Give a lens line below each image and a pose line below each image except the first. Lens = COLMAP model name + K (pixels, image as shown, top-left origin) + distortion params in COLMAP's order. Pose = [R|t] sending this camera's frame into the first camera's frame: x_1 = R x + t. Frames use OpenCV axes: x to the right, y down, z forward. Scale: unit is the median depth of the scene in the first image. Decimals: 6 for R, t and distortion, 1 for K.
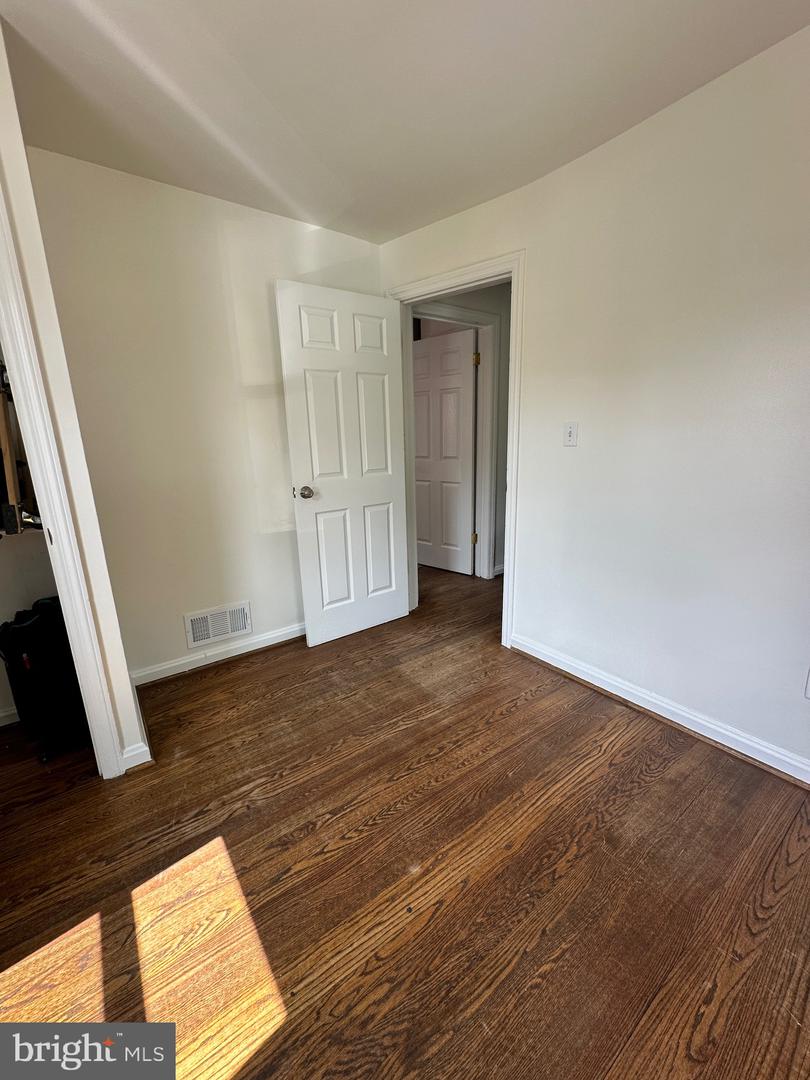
lens RADIAL K [[430.6, 0, 403.3], [0, 430.6, 538.8], [0, 0, 1]] dist [-0.006924, 0.001413]
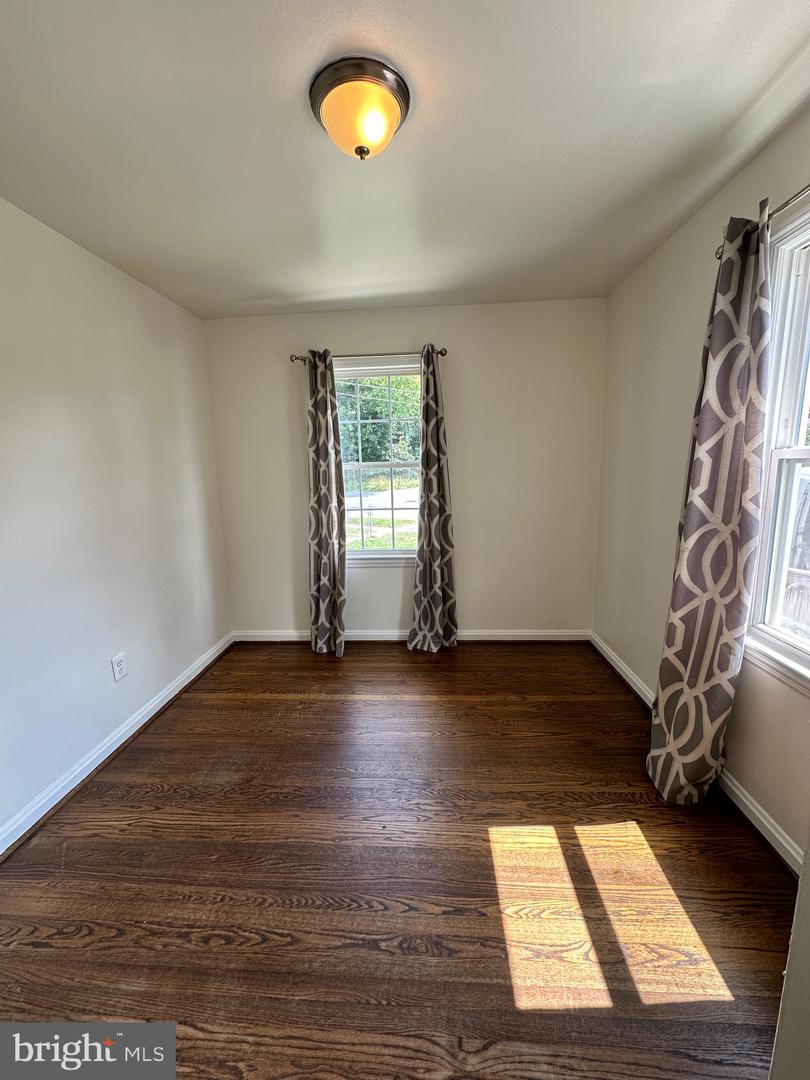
lens RADIAL K [[430.6, 0, 405.3], [0, 430.6, 542.5], [0, 0, 1]] dist [-0.006924, 0.001413]
pose [[-0.768013, -0.066141, 0.637009, -0.580826], [0.199254, 0.920610, 0.335819, -0.294724], [-0.608649, 0.384840, -0.693862, 1.053034]]
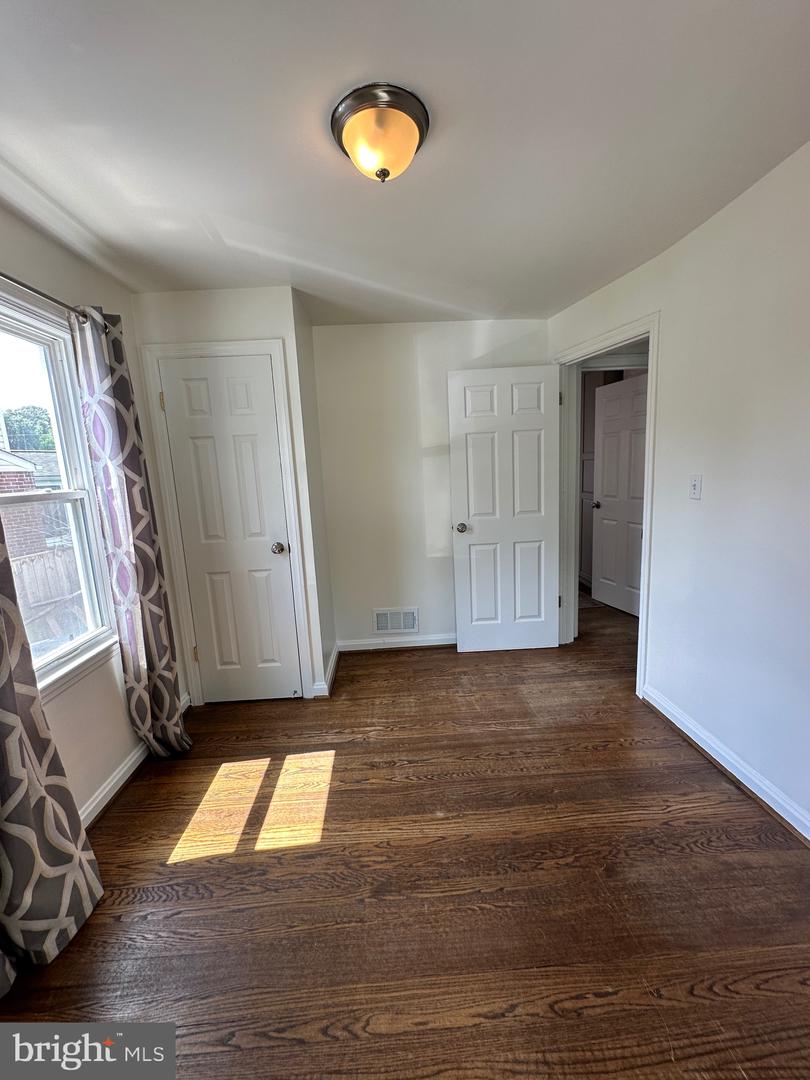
lens RADIAL K [[430.6, 0, 402.5], [0, 430.6, 536.5], [0, 0, 1]] dist [-0.006924, 0.001413]
pose [[0.831320, 0.070129, -0.551353, 0.454545], [-0.103526, 0.994185, -0.029640, -0.039451], [0.546068, 0.081719, 0.833746, -0.201914]]
